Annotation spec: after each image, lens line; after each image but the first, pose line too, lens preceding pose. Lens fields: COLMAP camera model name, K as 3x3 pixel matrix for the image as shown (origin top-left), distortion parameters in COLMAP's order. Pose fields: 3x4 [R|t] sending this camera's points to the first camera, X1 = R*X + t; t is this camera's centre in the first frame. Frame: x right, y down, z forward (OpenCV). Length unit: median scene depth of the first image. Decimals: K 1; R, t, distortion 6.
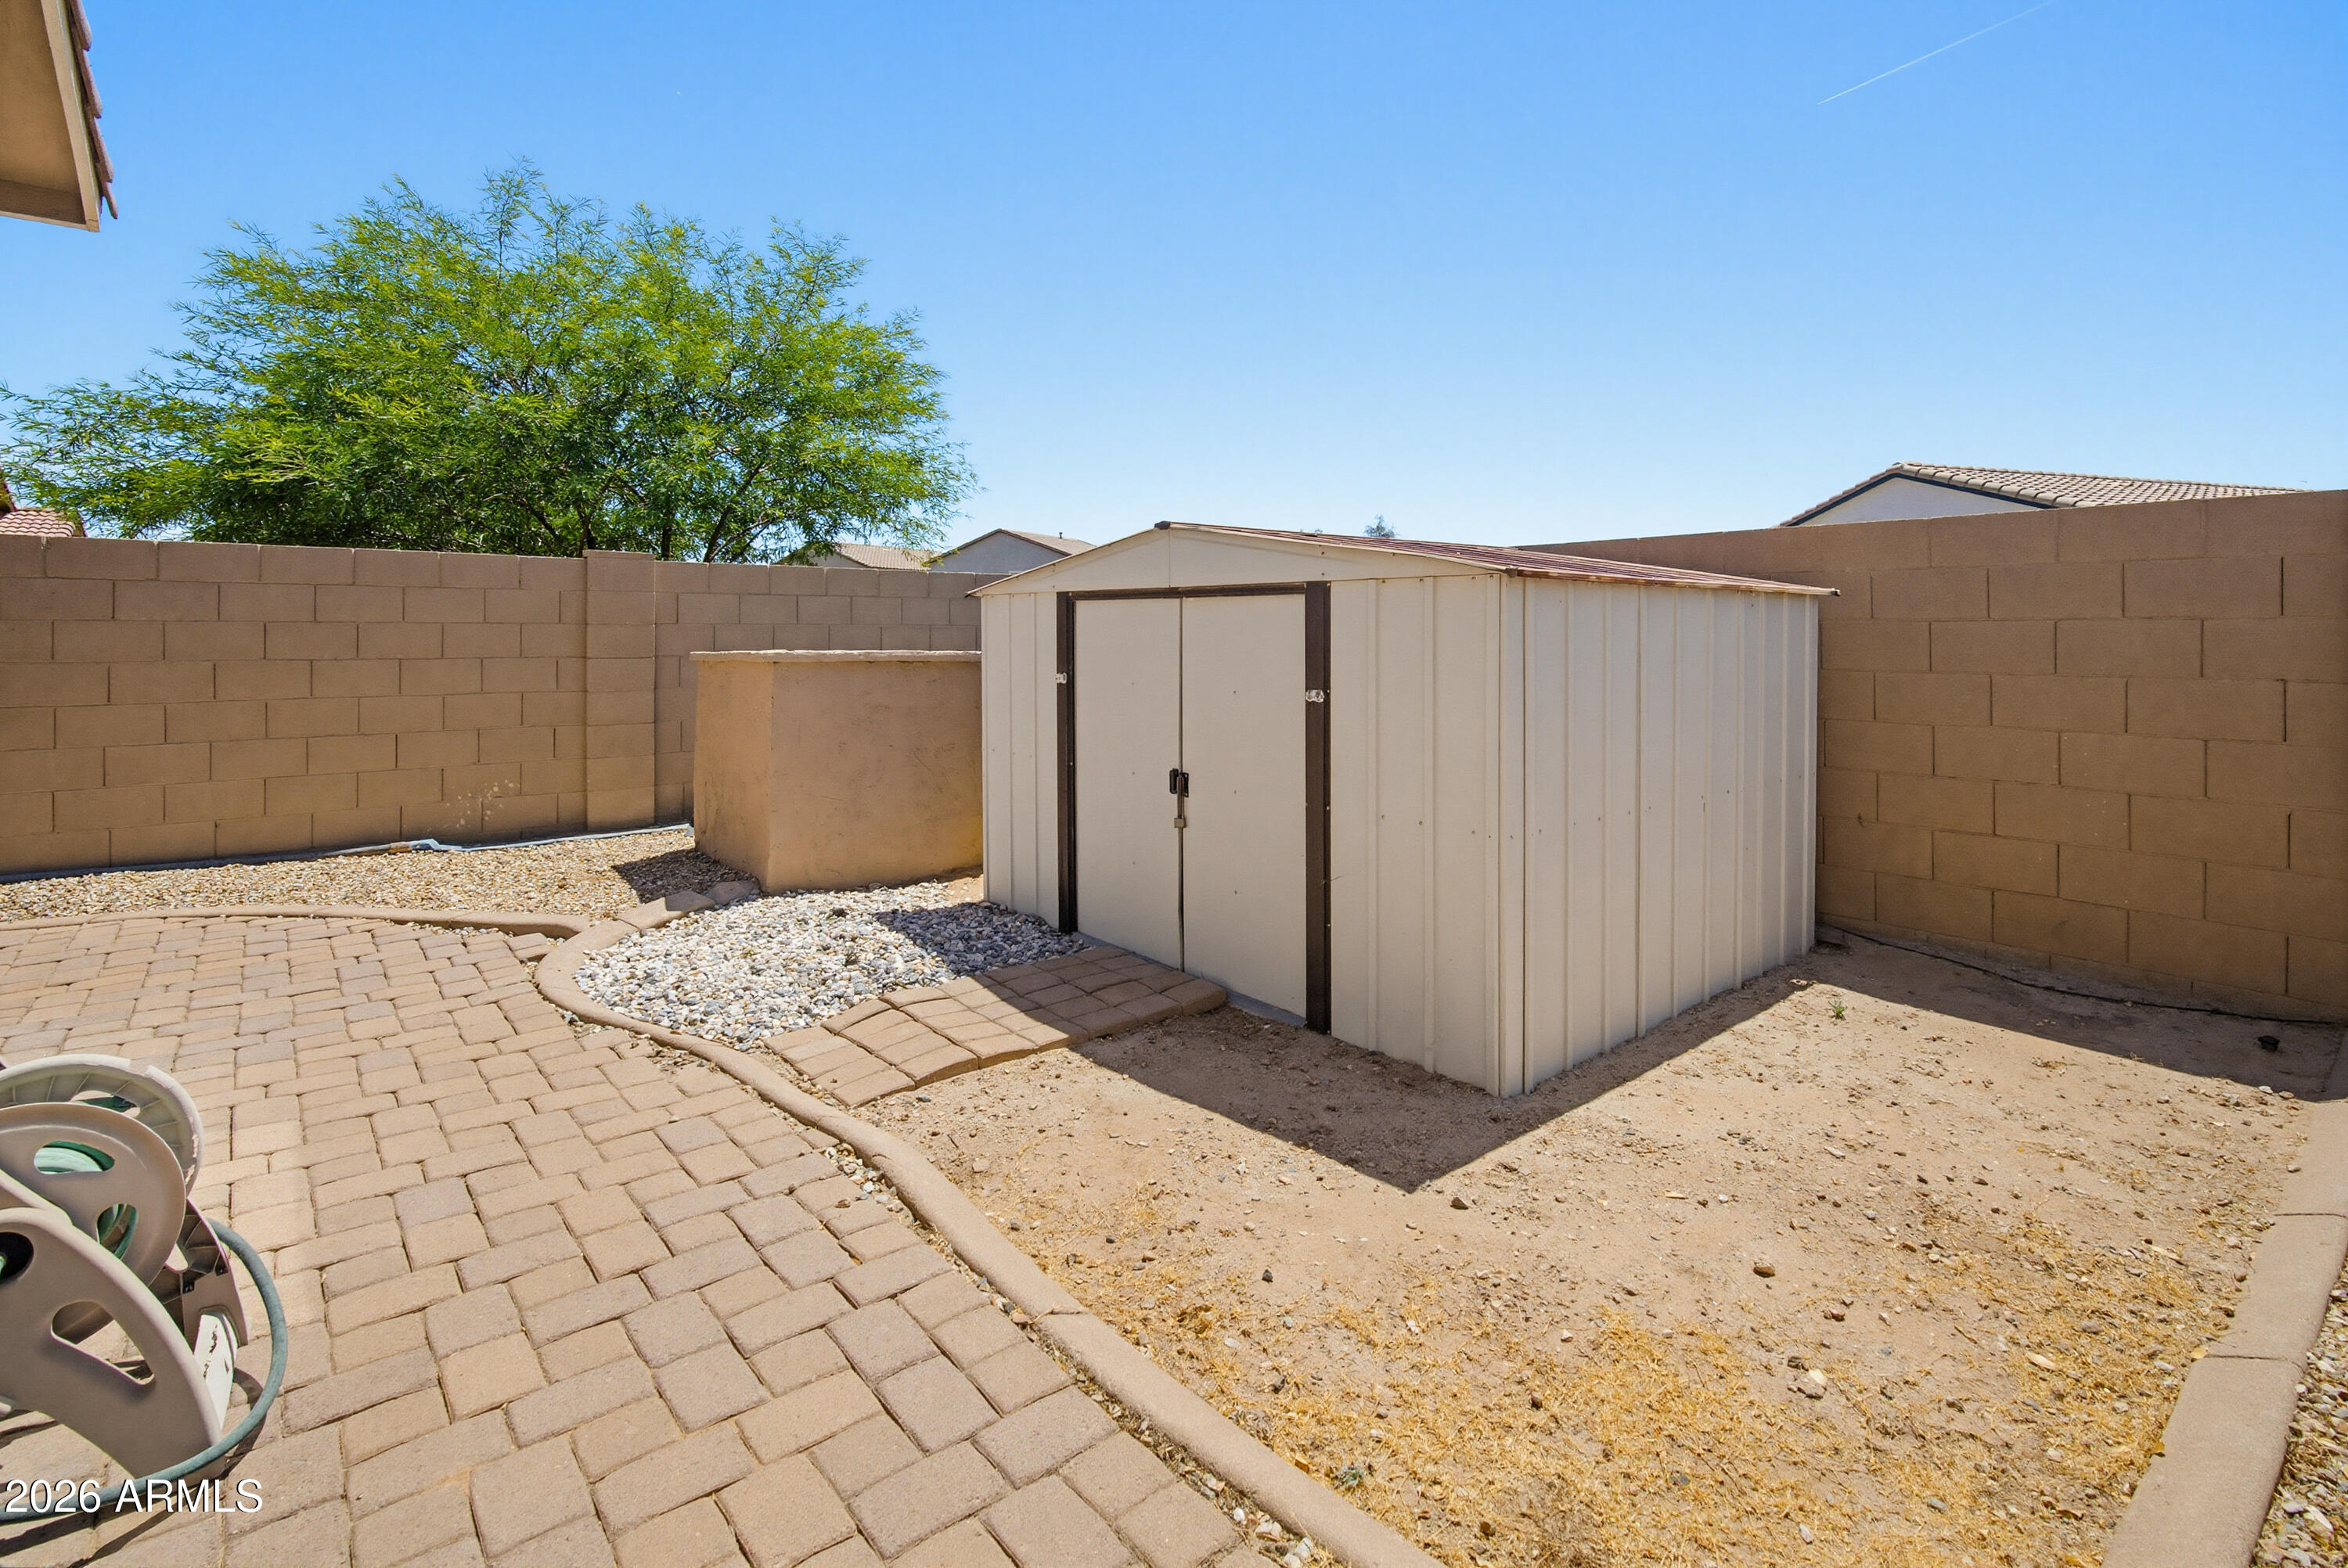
lens RADIAL K [[1117.8, 0, 1167.1], [0, 1117.8, 631.6], [0, 0, 1]] dist [-0.002973, -0.000479]
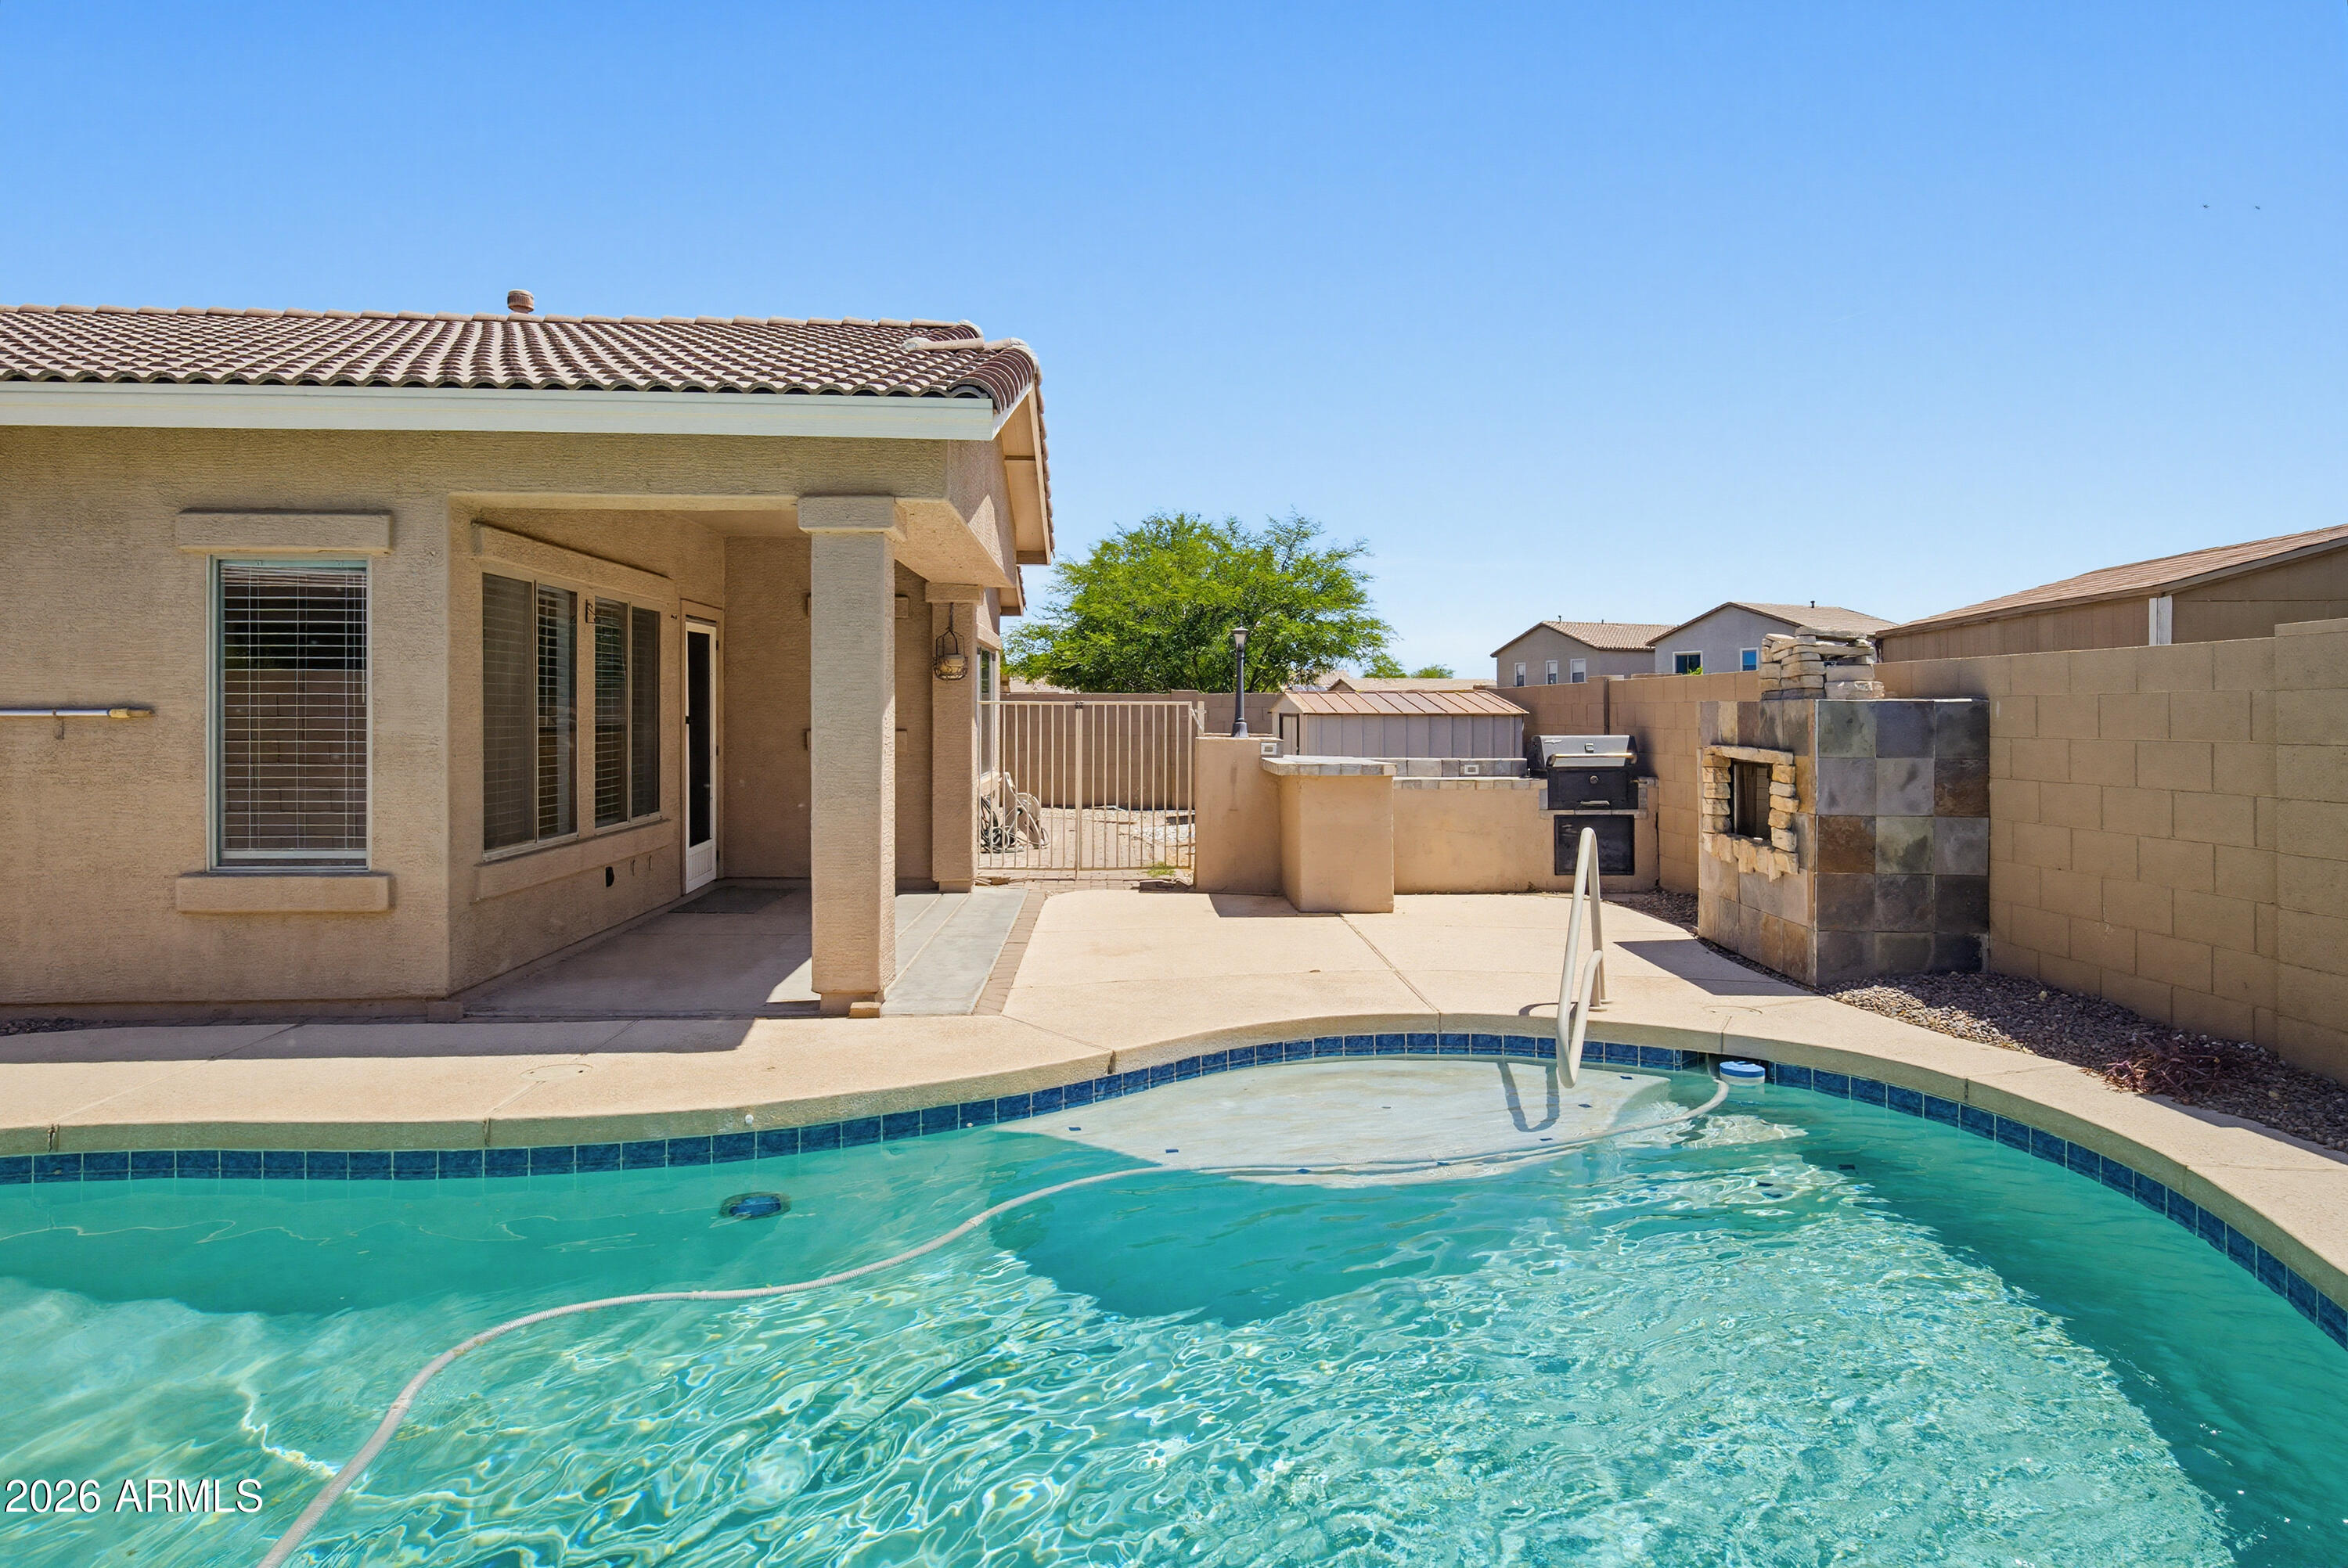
lens RADIAL K [[1309.4, 0, 1194.3], [0, 1309.4, 714.7], [0, 0, 1]] dist [0.004465, 0.001069]
pose [[0.814241, 0.001858, -0.580524, 1.012811], [-0.000744, 0.999997, 0.002156, -0.023981], [0.580526, -0.001323, 0.814241, -1.106250]]
